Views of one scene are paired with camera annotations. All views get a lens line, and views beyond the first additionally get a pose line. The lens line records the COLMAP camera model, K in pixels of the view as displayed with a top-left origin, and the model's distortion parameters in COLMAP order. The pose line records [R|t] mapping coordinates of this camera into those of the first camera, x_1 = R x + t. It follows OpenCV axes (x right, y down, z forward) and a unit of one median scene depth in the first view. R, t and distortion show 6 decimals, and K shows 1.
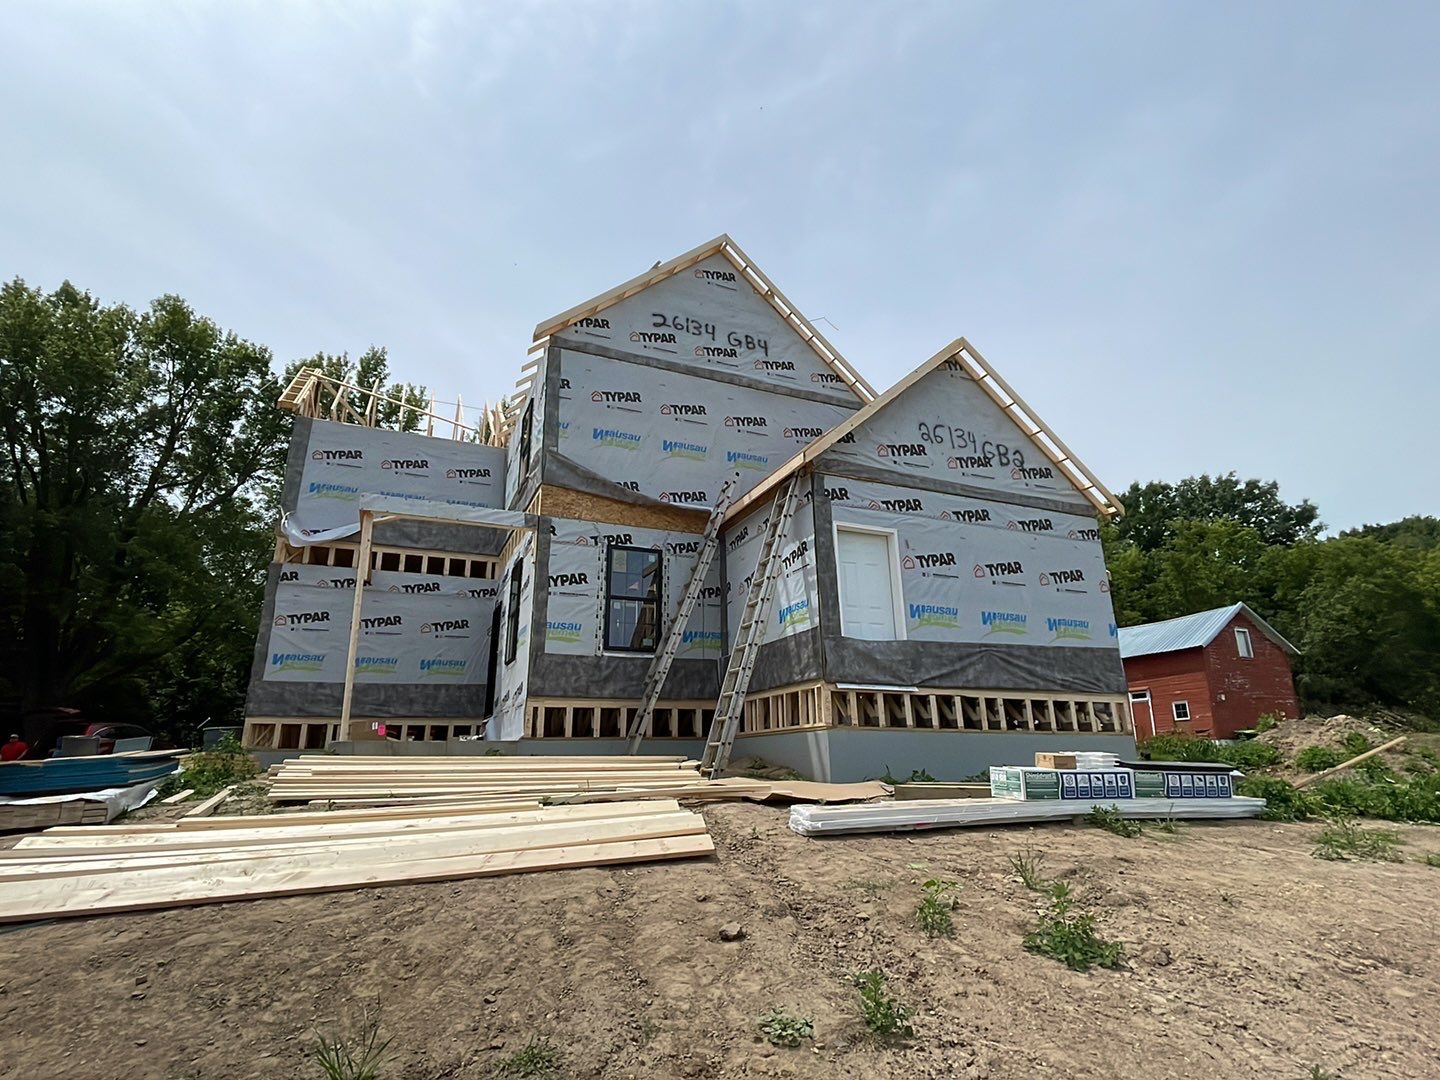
lens RADIAL K [[764.7, 0, 725.7], [0, 764.7, 532.3], [0, 0, 1]] dist [0.012235, -0.017098]
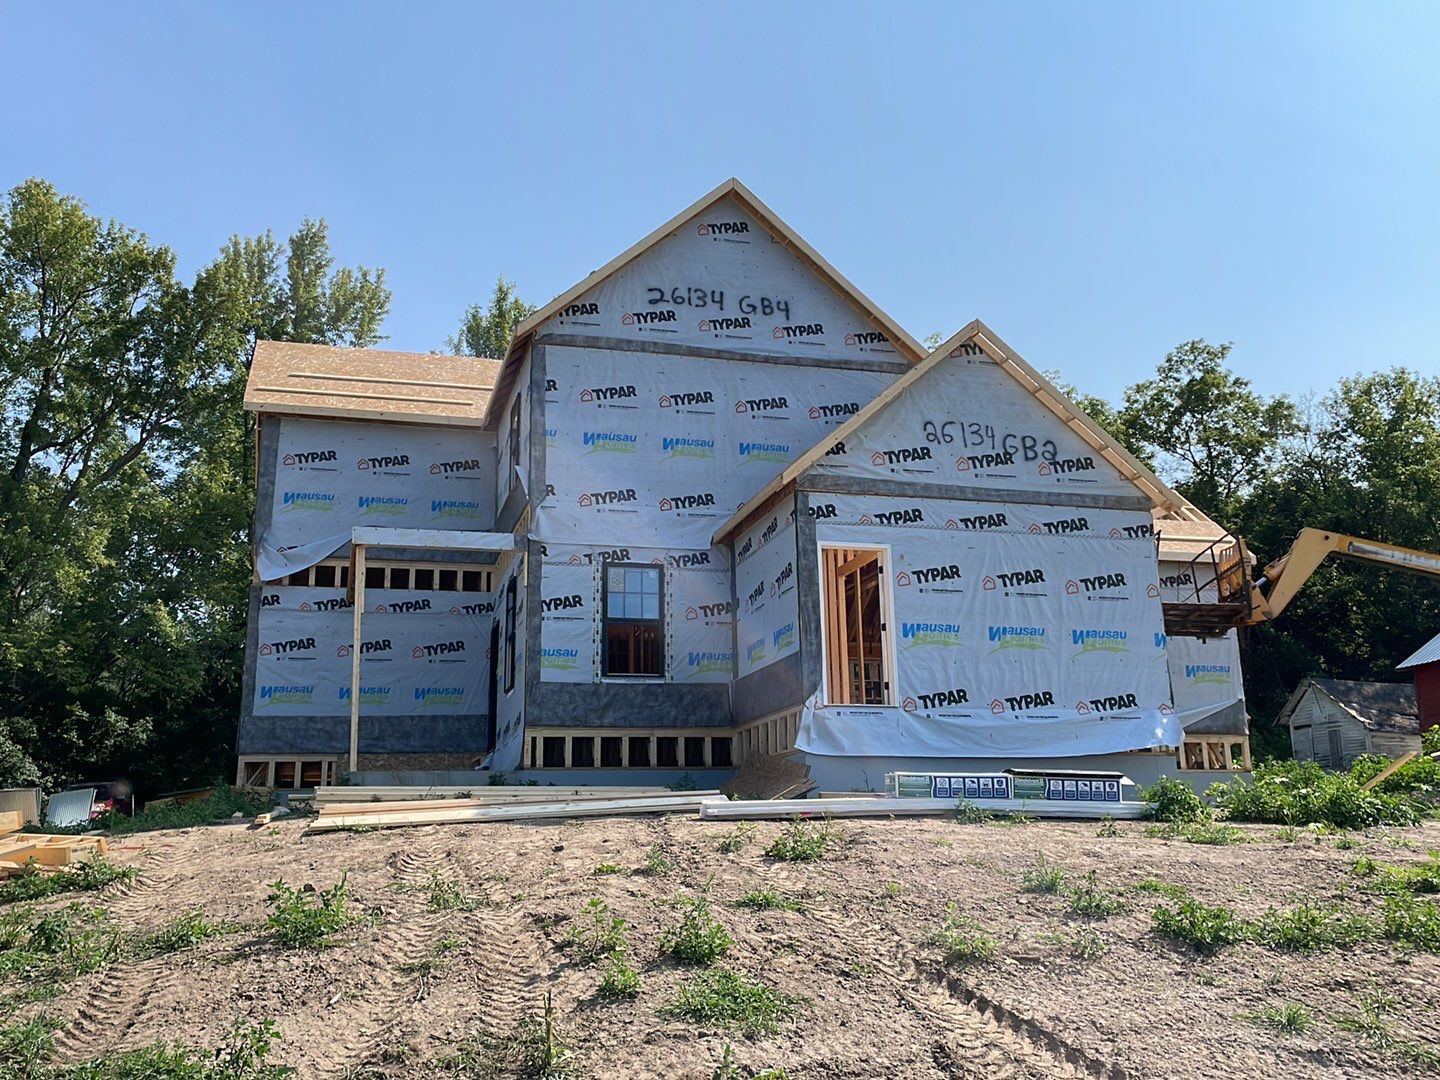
lens RADIAL K [[1404.6, 0, 716.5], [0, 1404.6, 483.6], [0, 0, 1]] dist [-0.052289, 0.391260]
pose [[0.988642, -0.043548, -0.143846, 0.230771], [0.048789, 0.998260, 0.033111, -0.129209], [0.142153, -0.039753, 0.989046, -0.659316]]
